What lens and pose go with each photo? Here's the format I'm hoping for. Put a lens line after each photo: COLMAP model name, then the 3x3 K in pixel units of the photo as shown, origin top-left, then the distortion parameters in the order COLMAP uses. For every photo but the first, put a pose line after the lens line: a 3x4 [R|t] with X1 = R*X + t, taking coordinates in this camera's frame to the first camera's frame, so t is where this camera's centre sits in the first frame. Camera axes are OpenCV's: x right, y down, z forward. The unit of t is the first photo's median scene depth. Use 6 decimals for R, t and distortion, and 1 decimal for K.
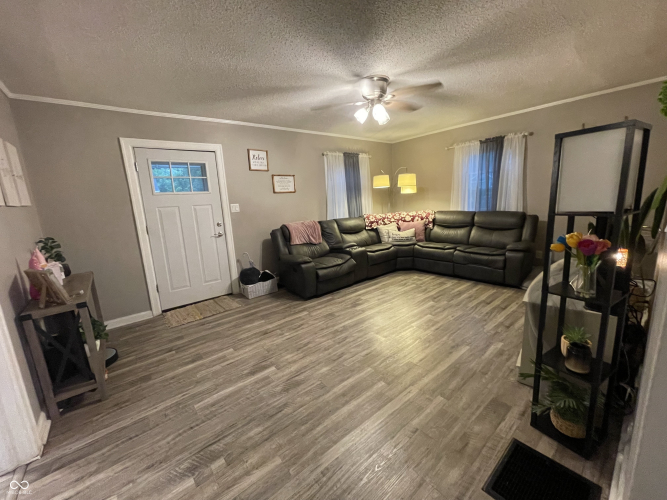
lens RADIAL K [[269.3, 0, 331.0], [0, 269.3, 248.2], [0, 0, 1]] dist [-0.000978, -0.000396]
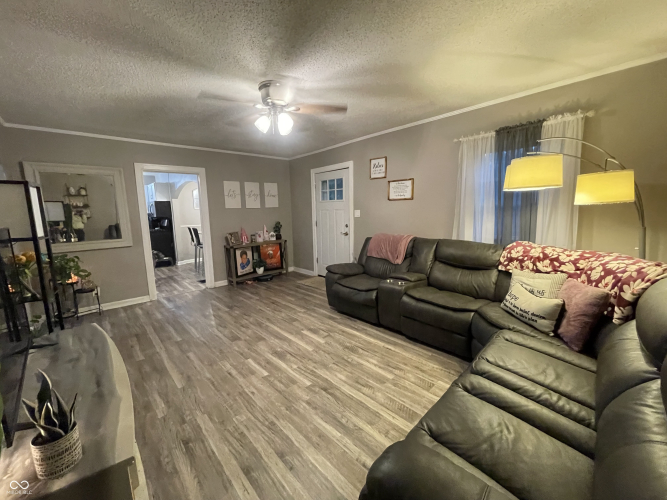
lens RADIAL K [[269.3, 0, 331.5], [0, 269.3, 247.0], [0, 0, 1]] dist [-0.000978, -0.000396]
pose [[0.062315, 0.190036, -0.979797, 0.869767], [-0.165807, 0.970035, 0.177597, -0.214498], [0.984187, 0.151391, 0.091957, 0.879313]]
